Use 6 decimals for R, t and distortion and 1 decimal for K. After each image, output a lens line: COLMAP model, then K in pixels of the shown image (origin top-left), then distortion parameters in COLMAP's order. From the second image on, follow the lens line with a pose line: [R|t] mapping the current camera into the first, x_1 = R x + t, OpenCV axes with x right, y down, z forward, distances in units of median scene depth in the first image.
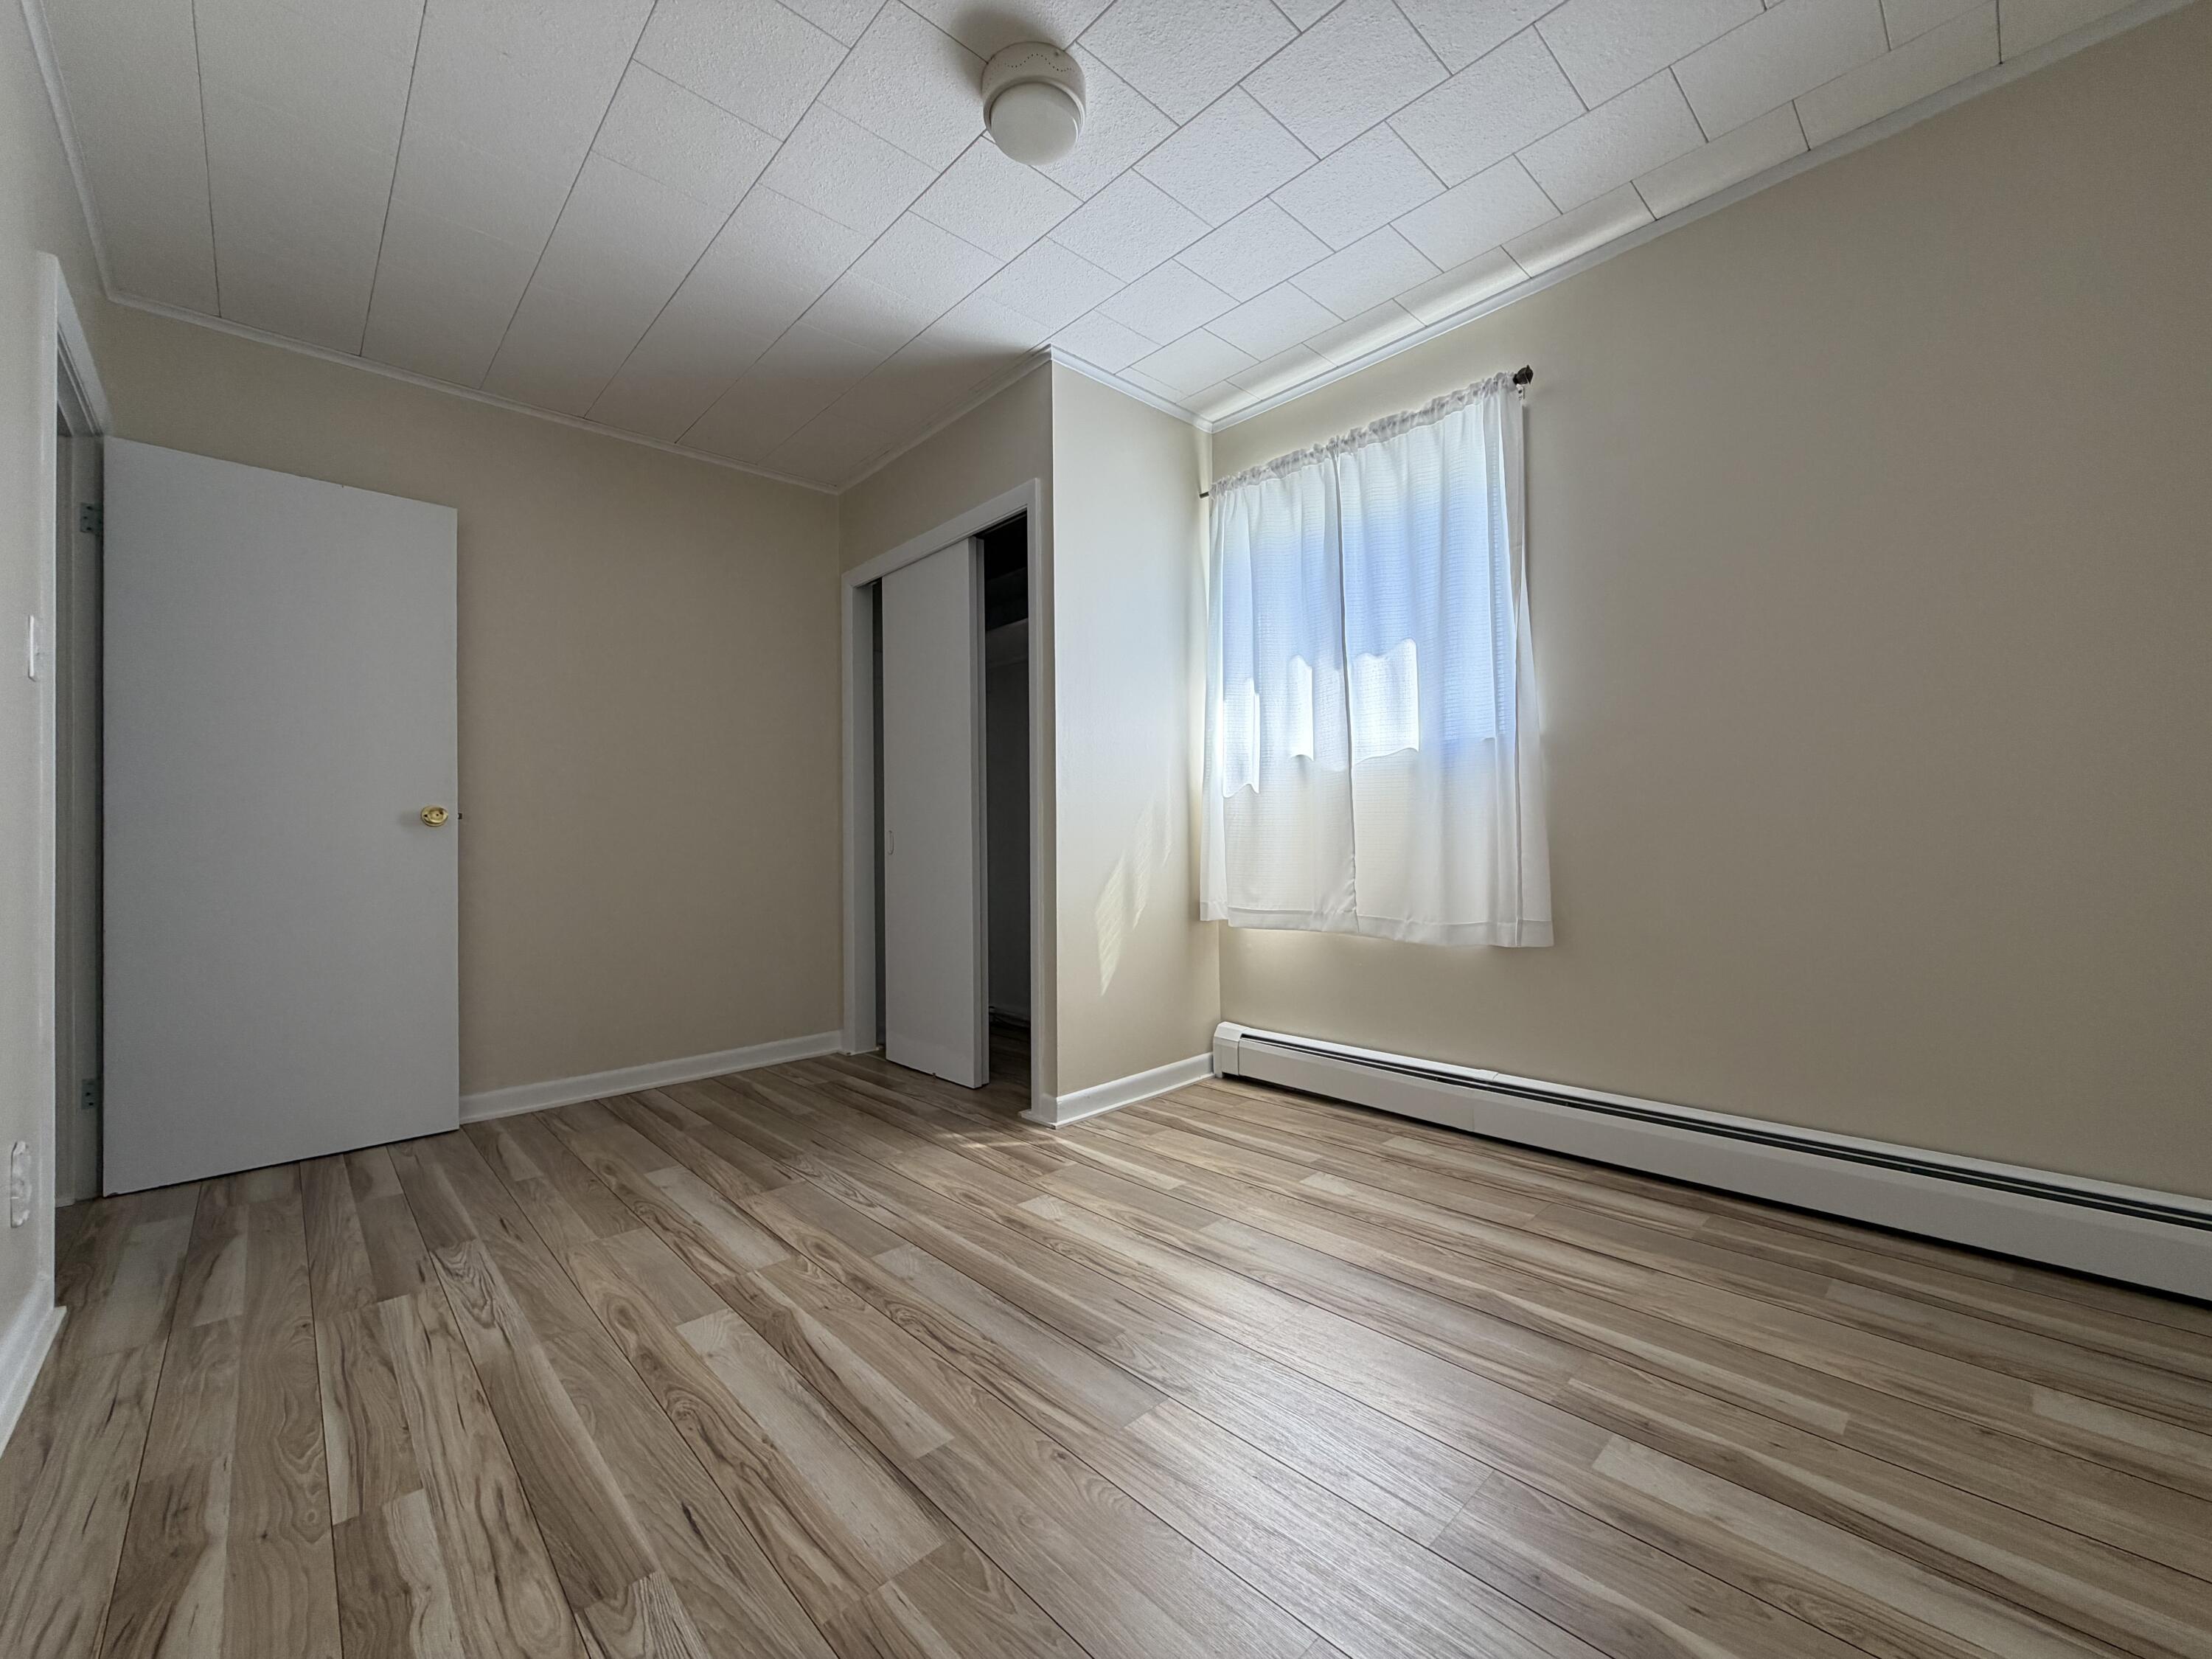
lens RADIAL K [[882.9, 0, 1102.3], [0, 882.9, 840.6], [0, 0, 1]] dist [0.000569, -0.000202]
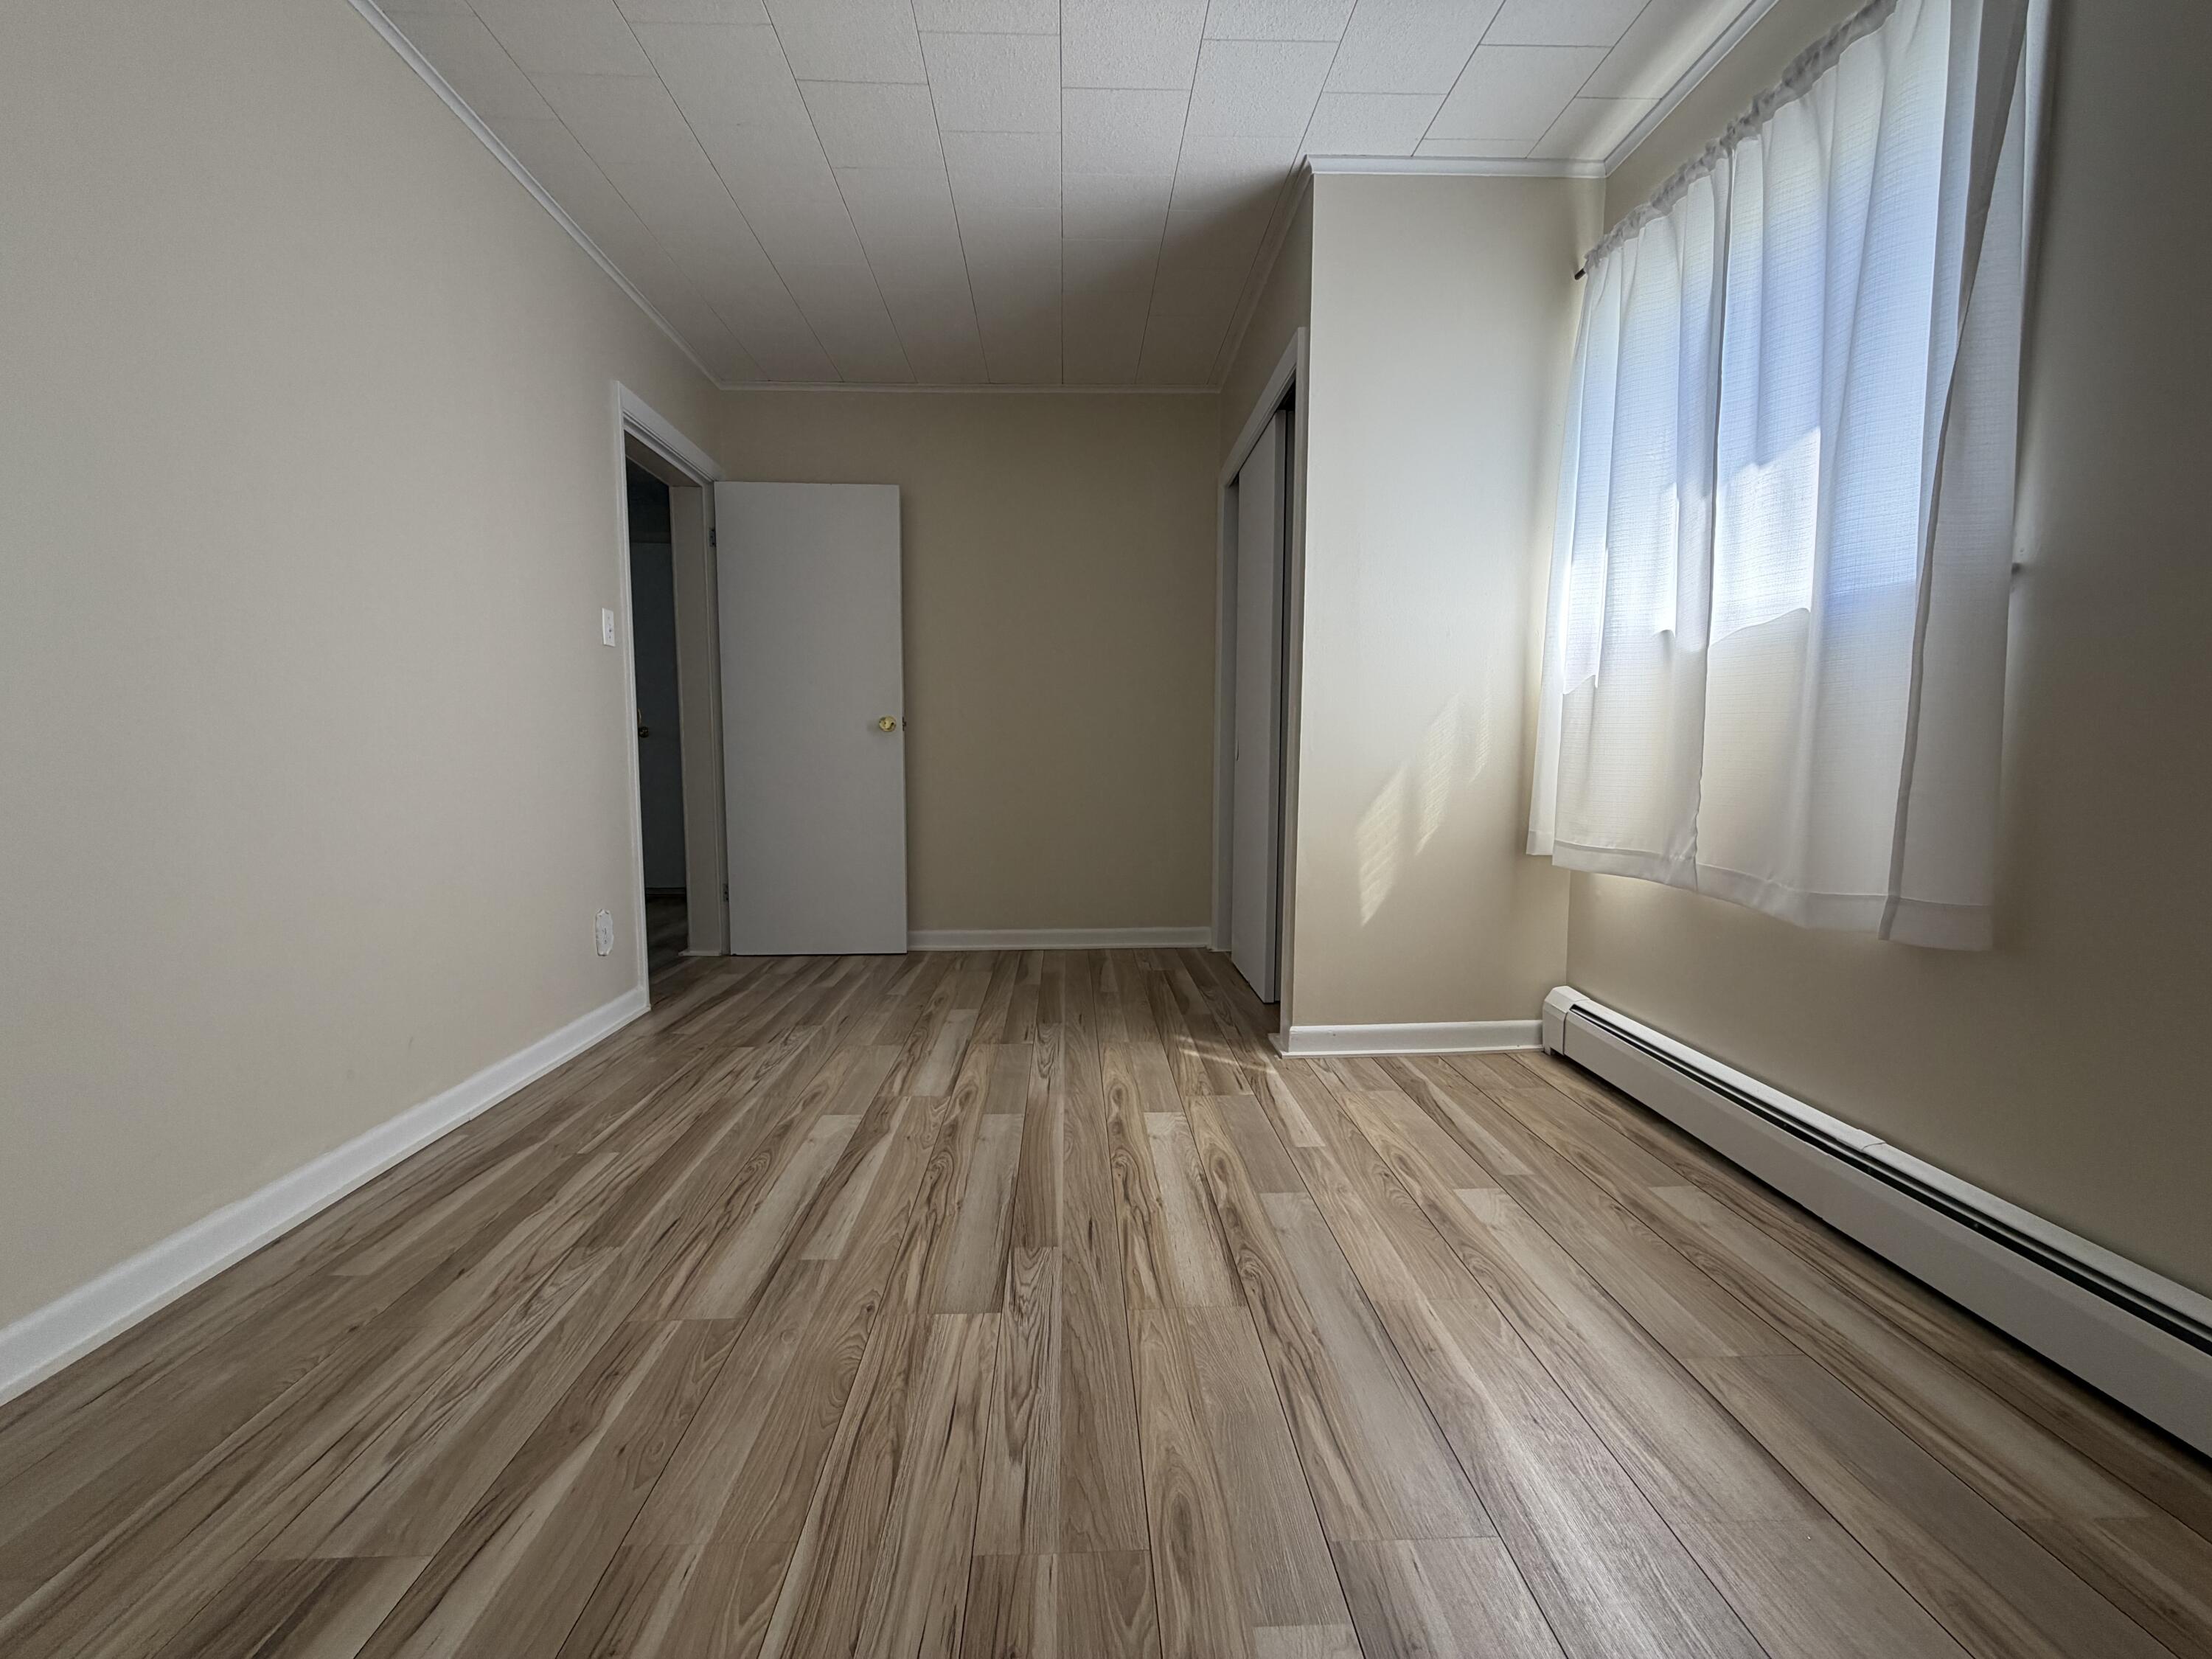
lens RADIAL K [[882.9, 0, 1102.3], [0, 882.9, 840.6], [0, 0, 1]] dist [0.000569, -0.000202]
pose [[0.753261, 0.082646, -0.652509, 0.400919], [-0.010755, 0.993489, 0.113419, -0.007175], [0.657634, -0.078416, 0.749245, 0.192633]]
